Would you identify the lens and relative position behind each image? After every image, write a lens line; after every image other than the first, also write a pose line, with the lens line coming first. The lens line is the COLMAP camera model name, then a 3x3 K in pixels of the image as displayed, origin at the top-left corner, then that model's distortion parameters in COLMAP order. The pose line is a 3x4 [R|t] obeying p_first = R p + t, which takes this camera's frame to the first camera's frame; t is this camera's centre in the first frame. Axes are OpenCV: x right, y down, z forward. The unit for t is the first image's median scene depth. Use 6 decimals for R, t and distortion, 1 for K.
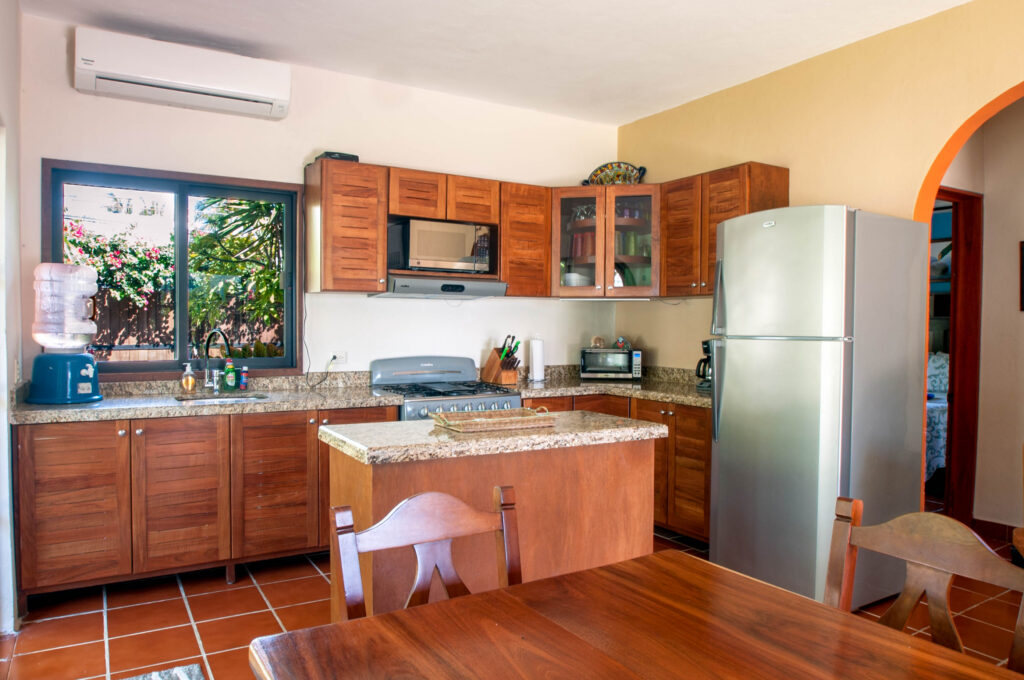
lens RADIAL K [[692.2, 0, 504.9], [0, 692.2, 342.6], [0, 0, 1]] dist [-0.036123, 0.004163]
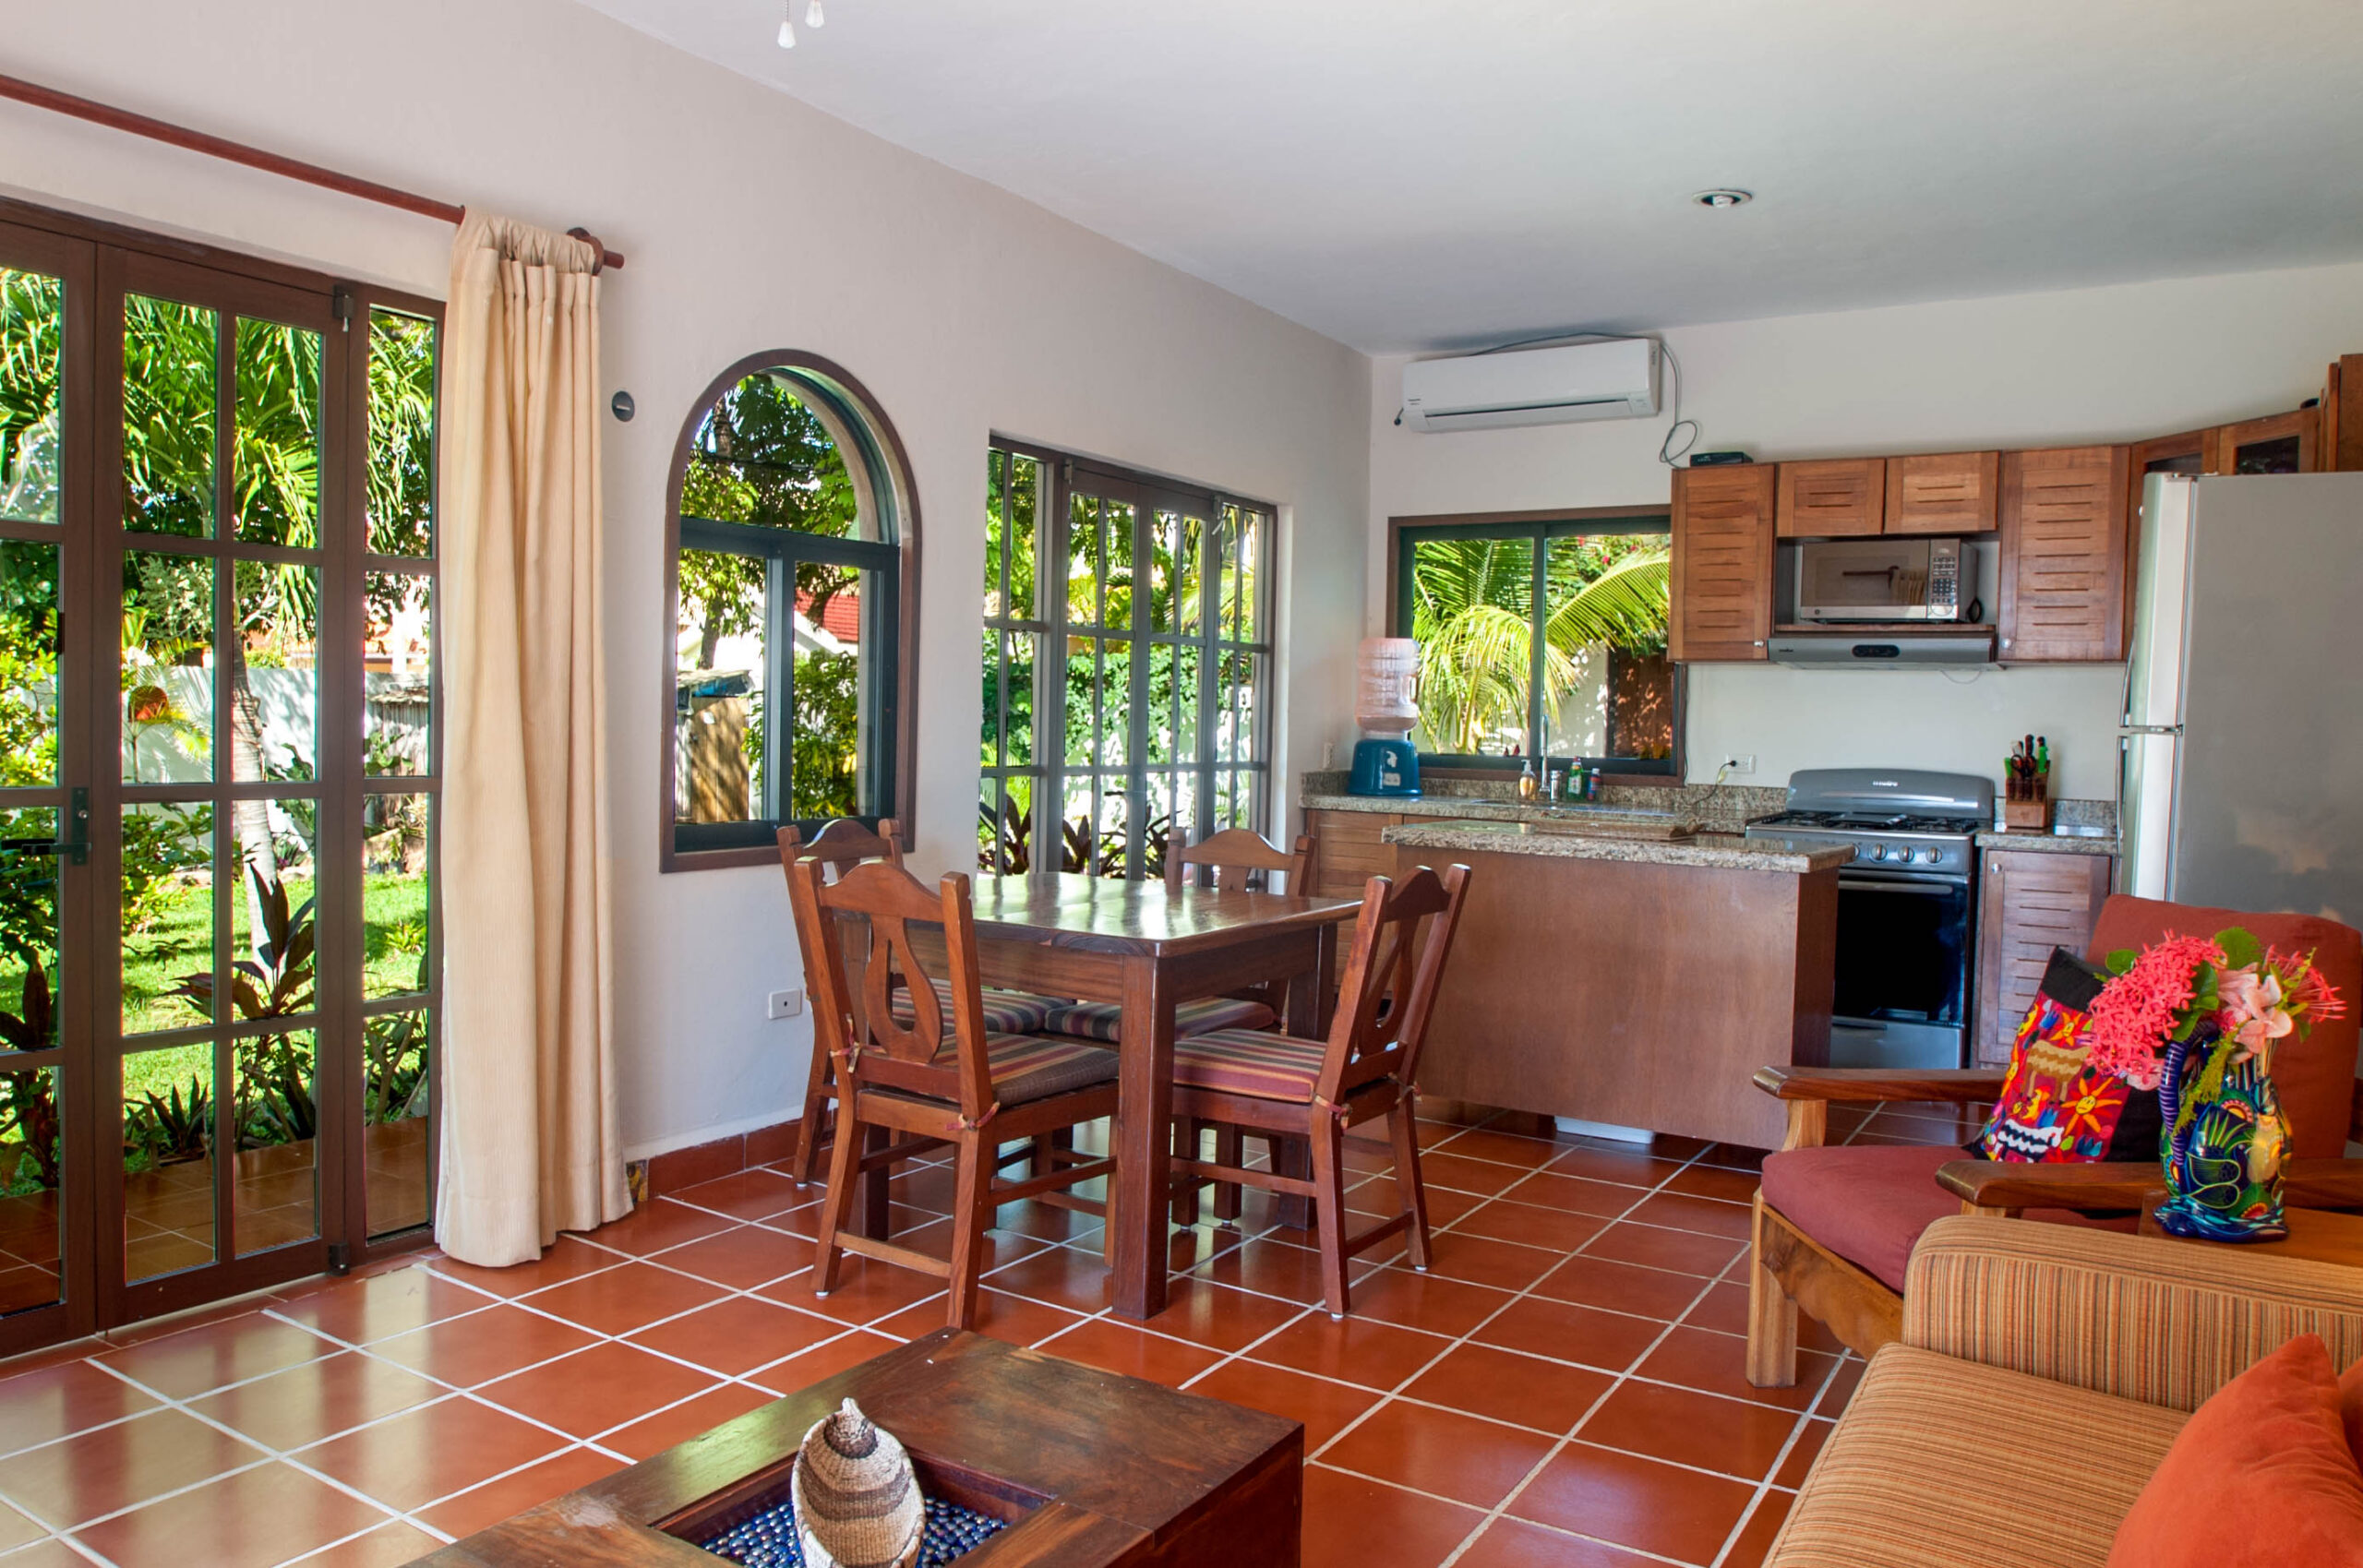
lens RADIAL K [[1597.3, 0, 1181.4], [0, 1597.3, 784.1], [0, 0, 1]] dist [-0.036123, 0.004163]
pose [[0.467624, 0.041992, -0.882929, 0.858679], [-0.042161, 0.998794, 0.025173, 0.025905], [0.882921, 0.025453, 0.468831, -0.157814]]
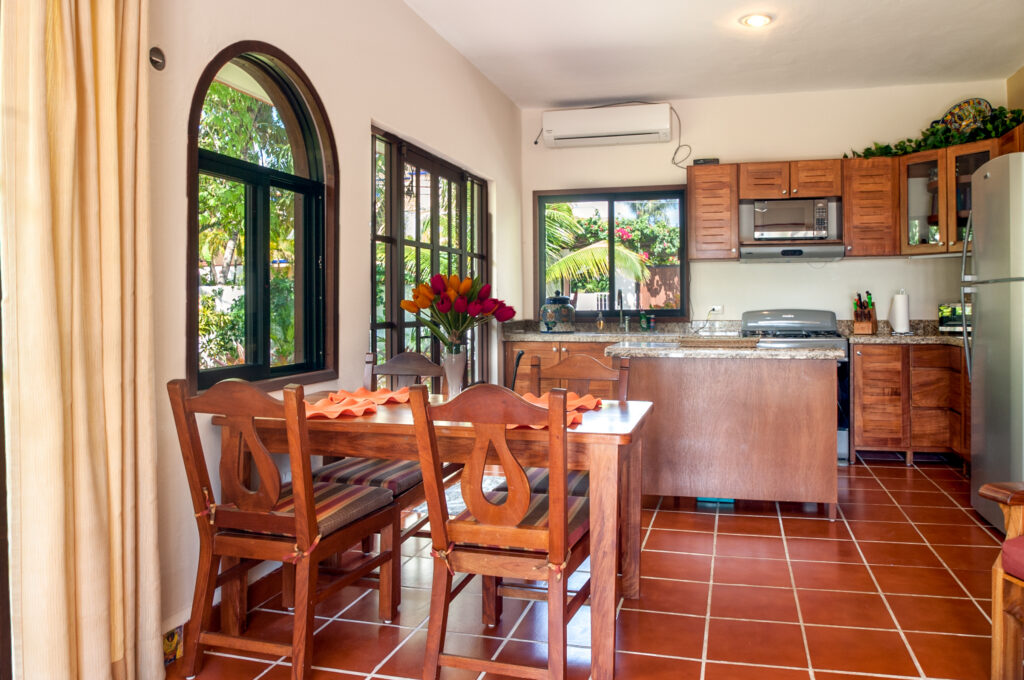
lens RADIAL K [[697.8, 0, 560.5], [0, 697.8, 299.2], [0, 0, 1]] dist [-0.008128, -0.002360]
pose [[0.732482, -0.014450, -0.680633, 0.474227], [-0.006895, 0.999566, -0.028642, 0.043258], [0.680751, 0.025673, 0.732064, -0.194981]]
